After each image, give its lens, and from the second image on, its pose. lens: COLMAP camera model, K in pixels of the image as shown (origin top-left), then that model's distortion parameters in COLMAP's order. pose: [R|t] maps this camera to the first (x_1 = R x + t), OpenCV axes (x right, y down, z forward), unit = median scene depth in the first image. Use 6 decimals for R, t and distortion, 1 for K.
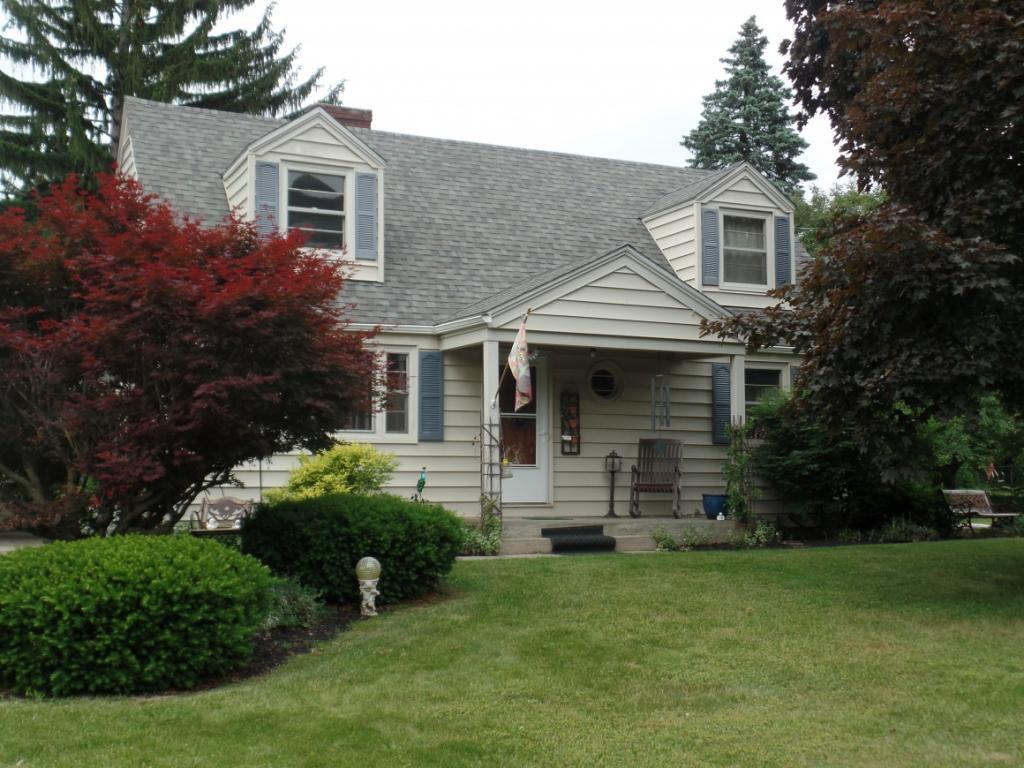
lens RADIAL K [[1260.5, 0, 513.3], [0, 1260.5, 381.3], [0, 0, 1]] dist [-0.000728, 0.000000]
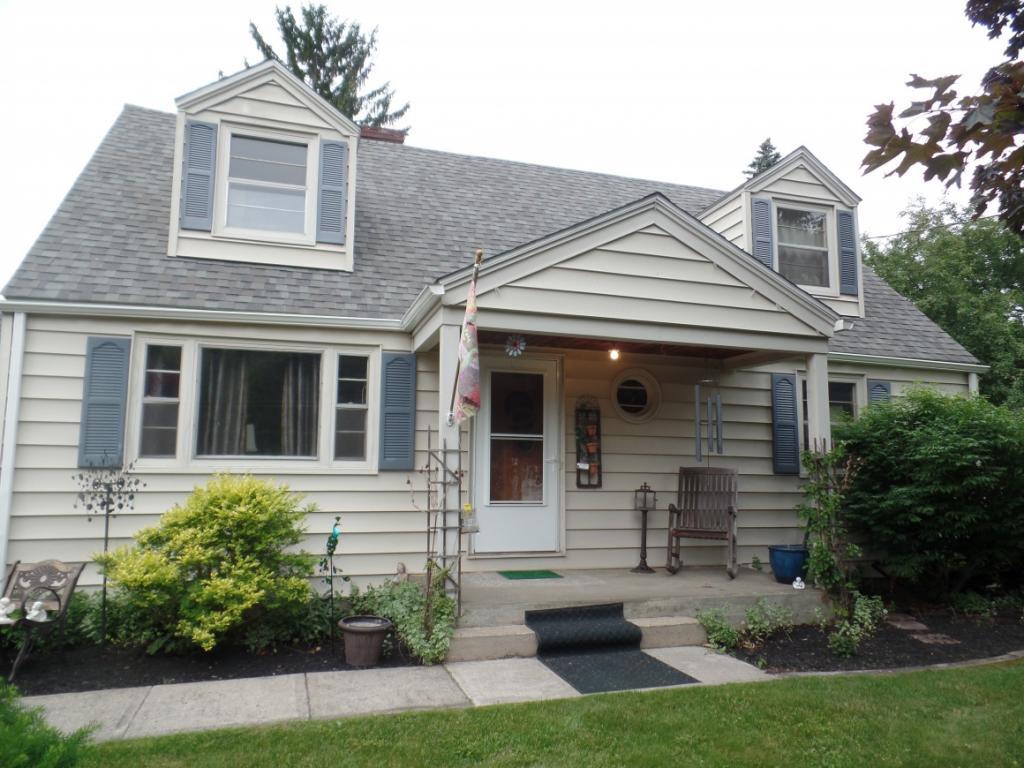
lens RADIAL K [[709.0, 0, 510.0], [0, 709.0, 386.6], [0, 0, 1]] dist [0.005569, 0.019240]
pose [[0.989769, -0.007409, -0.142489, 0.060148], [0.001194, 0.999046, -0.043652, 0.014766], [0.142676, 0.043035, 0.988833, 0.557669]]
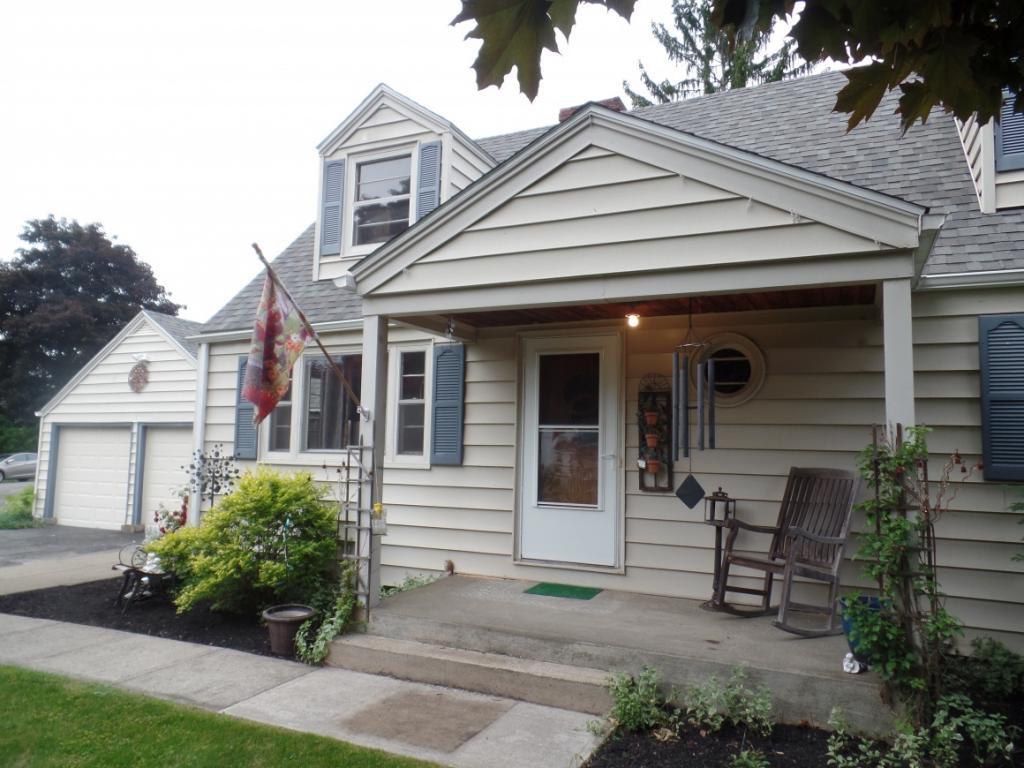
lens RADIAL K [[709.0, 0, 515.7], [0, 709.0, 386.5], [0, 0, 1]] dist [0.005569, 0.019240]
pose [[0.645997, -0.056886, -0.761217, 0.267200], [0.038728, 0.998378, -0.041743, 0.018991], [0.762357, -0.002515, 0.647152, 0.725760]]
